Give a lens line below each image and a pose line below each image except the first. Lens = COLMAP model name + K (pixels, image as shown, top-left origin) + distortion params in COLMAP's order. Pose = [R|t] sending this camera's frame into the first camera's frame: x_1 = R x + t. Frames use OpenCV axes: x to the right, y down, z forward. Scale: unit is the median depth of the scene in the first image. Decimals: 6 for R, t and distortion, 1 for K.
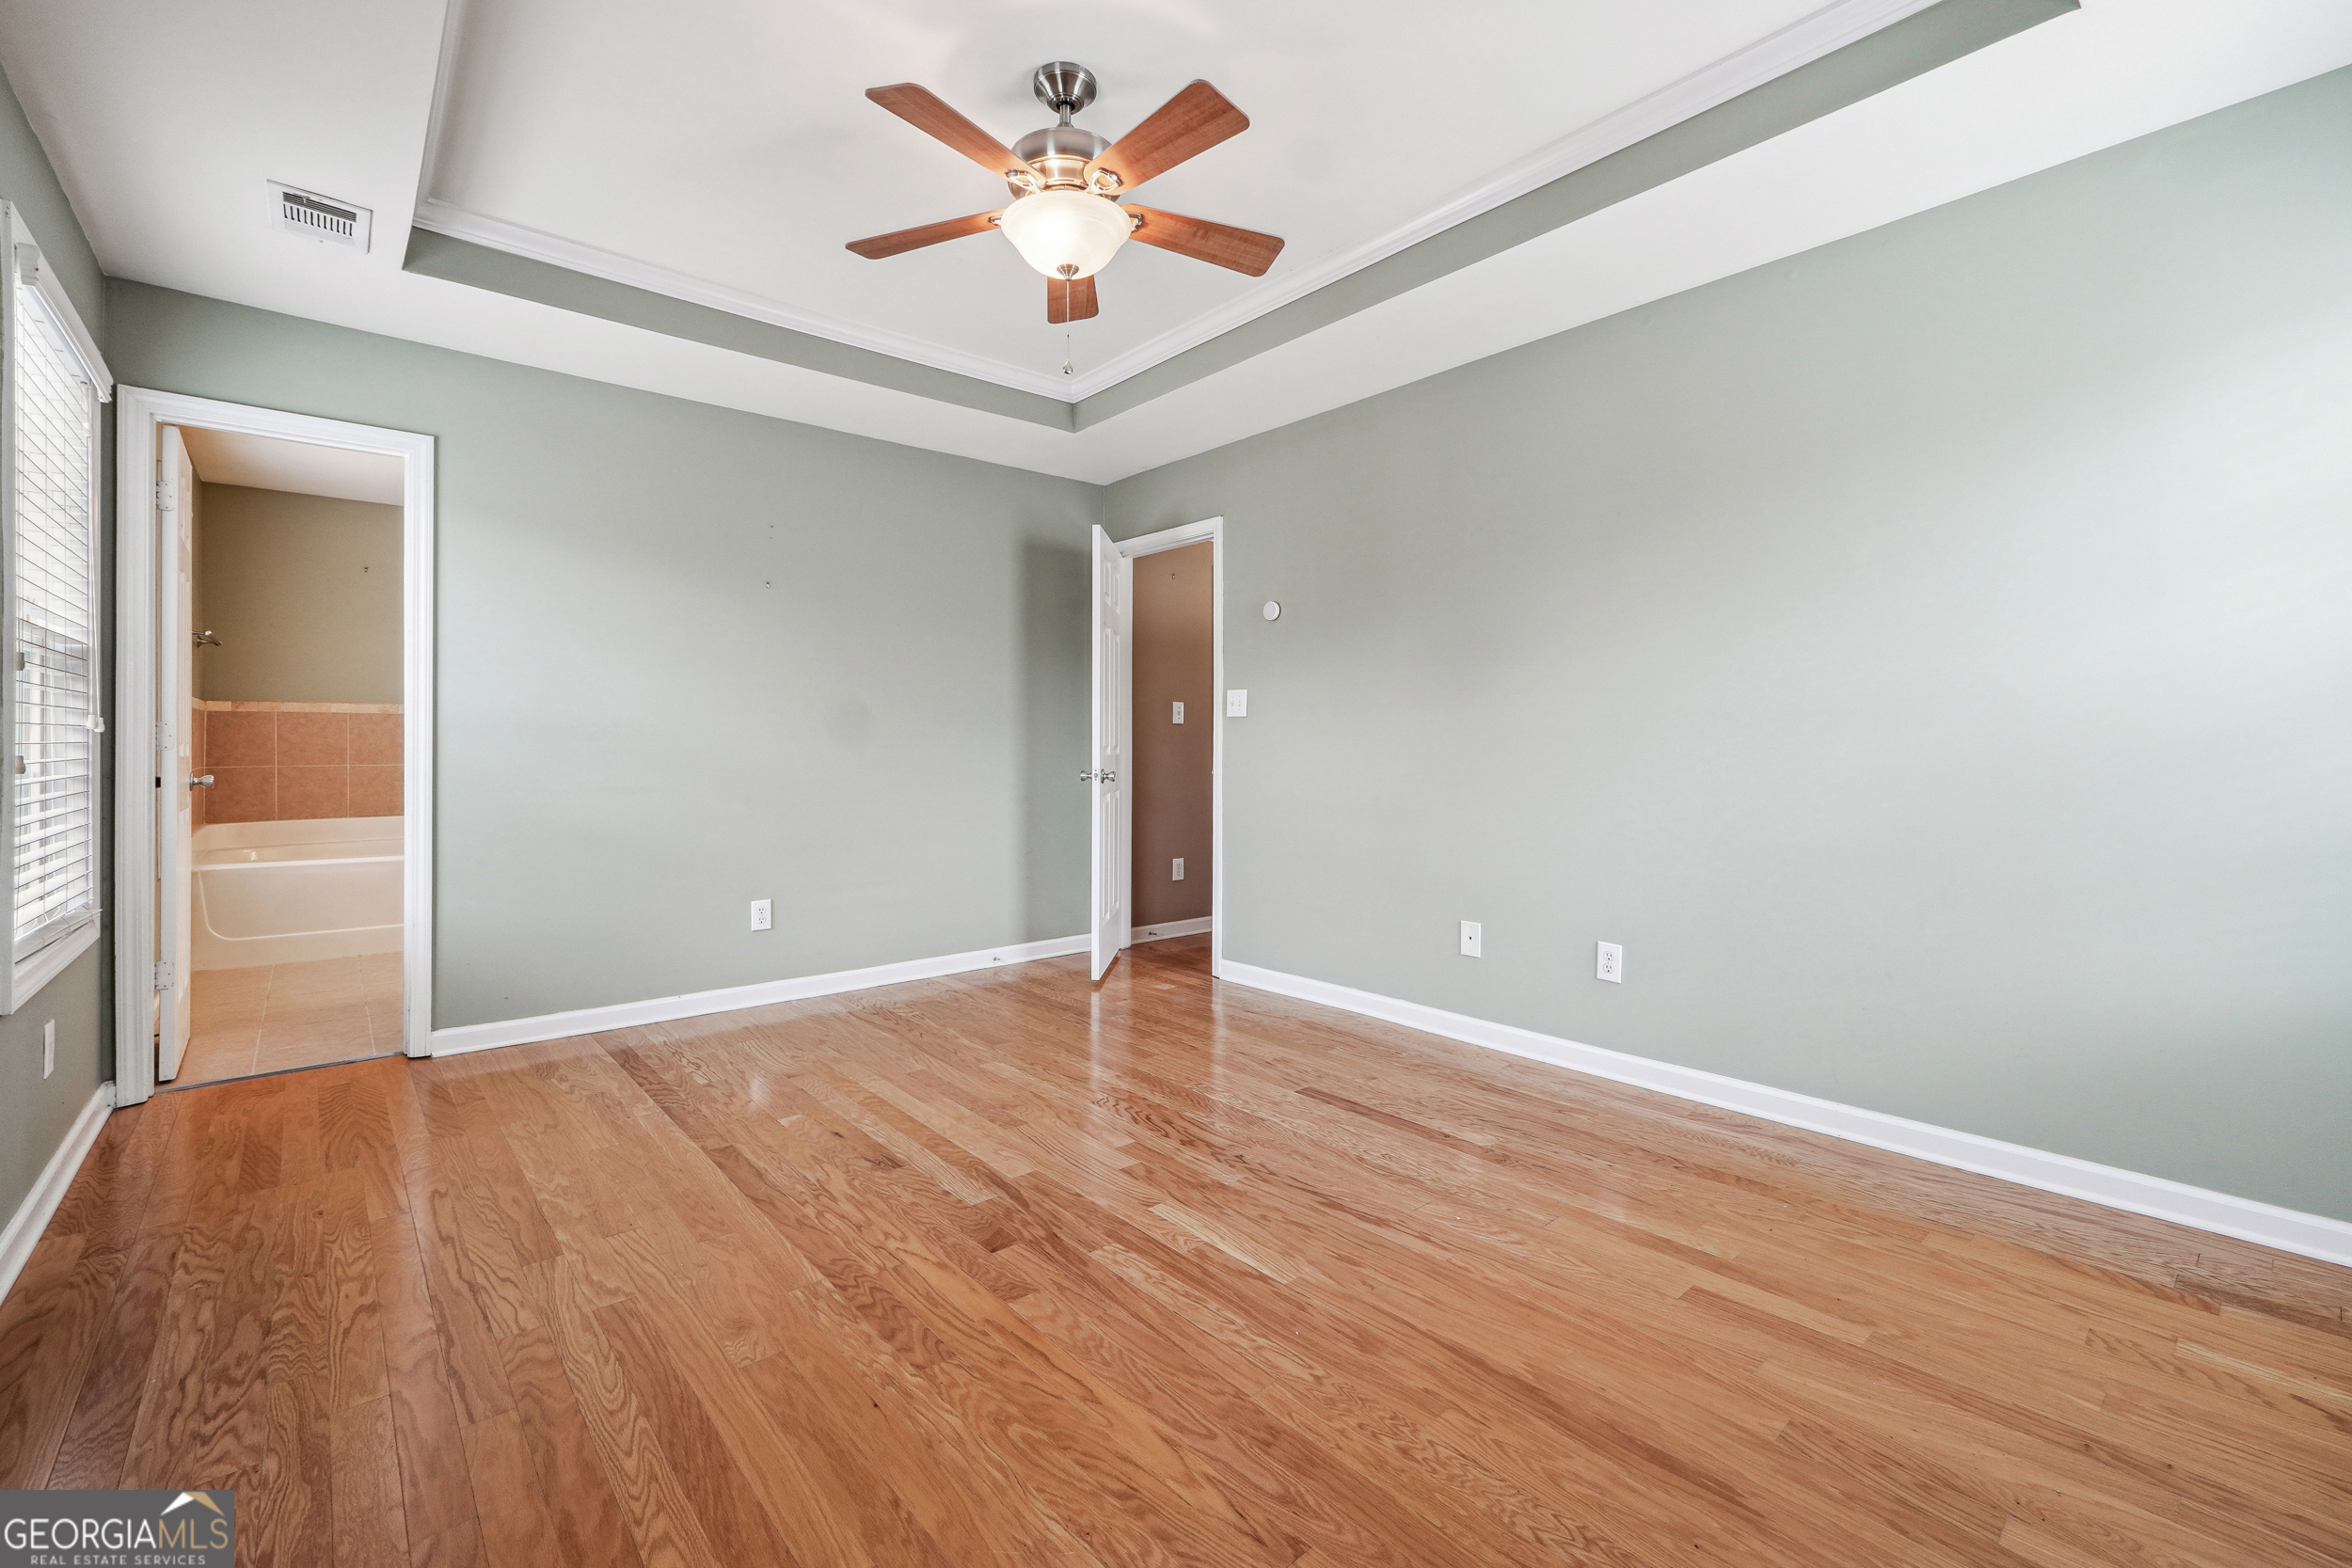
lens RADIAL K [[988.3, 0, 1185.7], [0, 988.3, 735.6], [0, 0, 1]] dist [-0.008271, 0.005530]
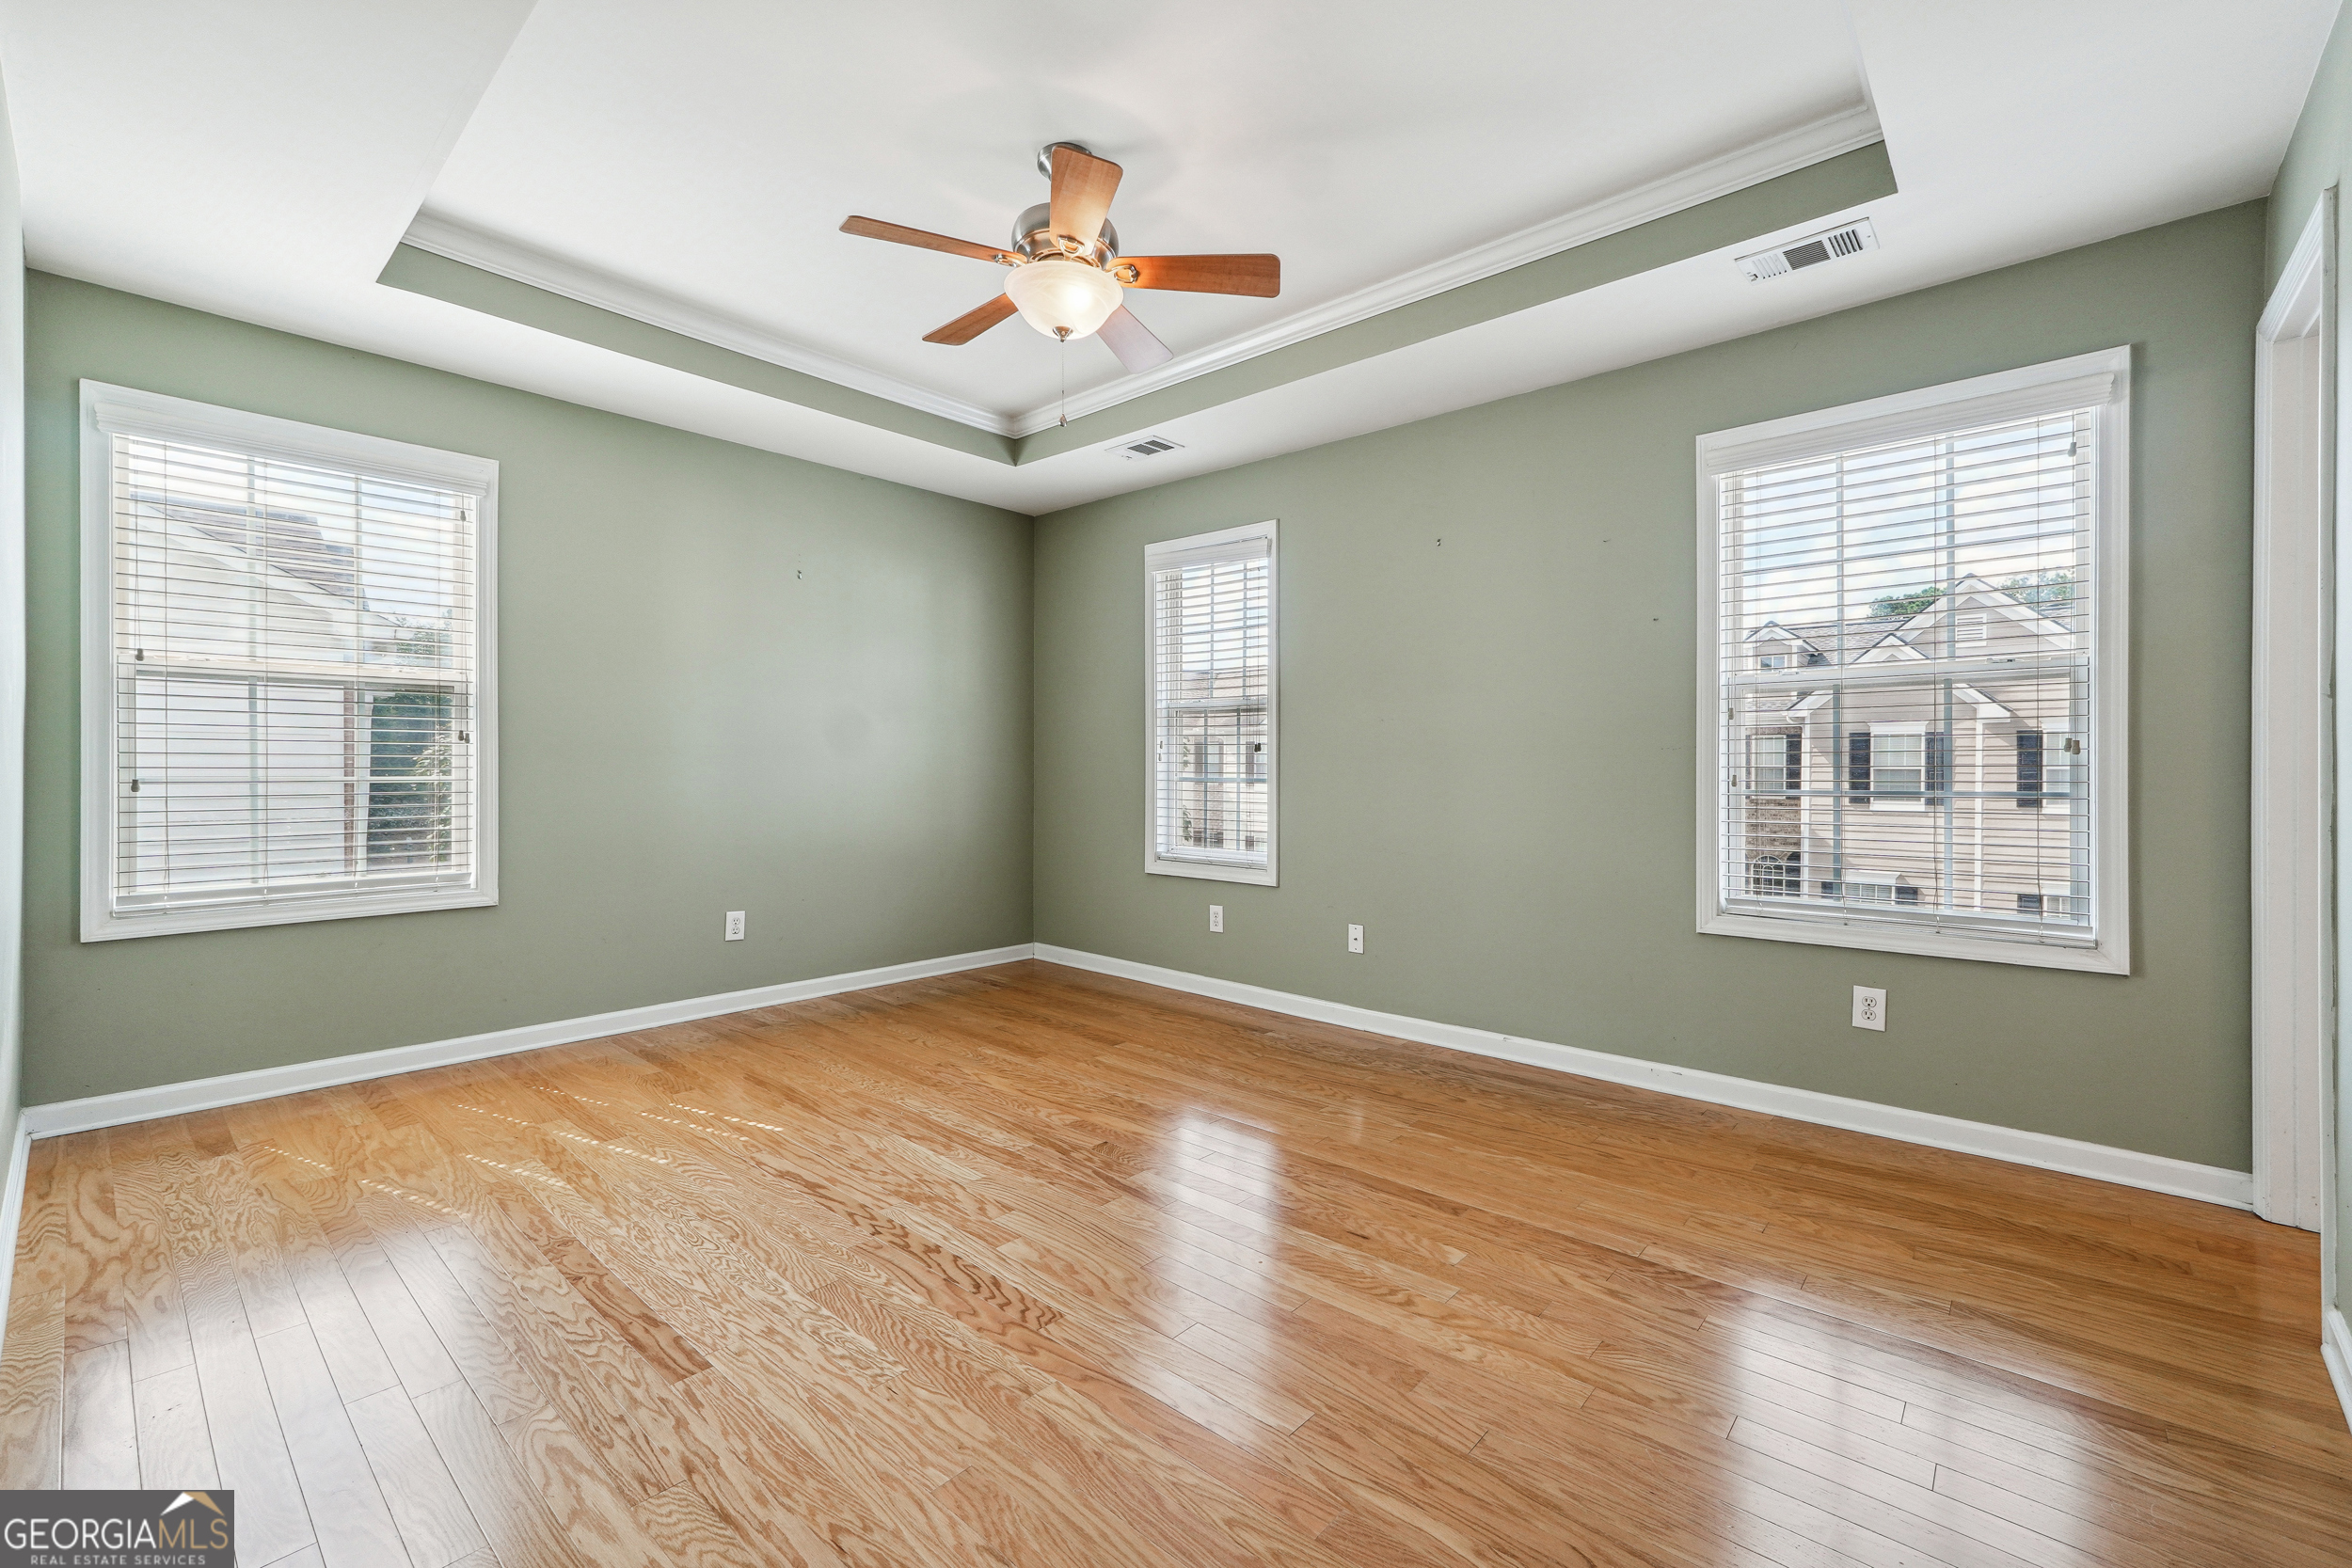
lens RADIAL K [[988.3, 0, 1164.7], [0, 988.3, 787.2], [0, 0, 1]] dist [-0.008271, 0.005530]
pose [[-0.994086, -0.003371, -0.108548, -0.122051], [-0.004059, 0.999973, 0.006115, 0.030729], [0.108524, 0.006519, -0.994072, 2.238616]]
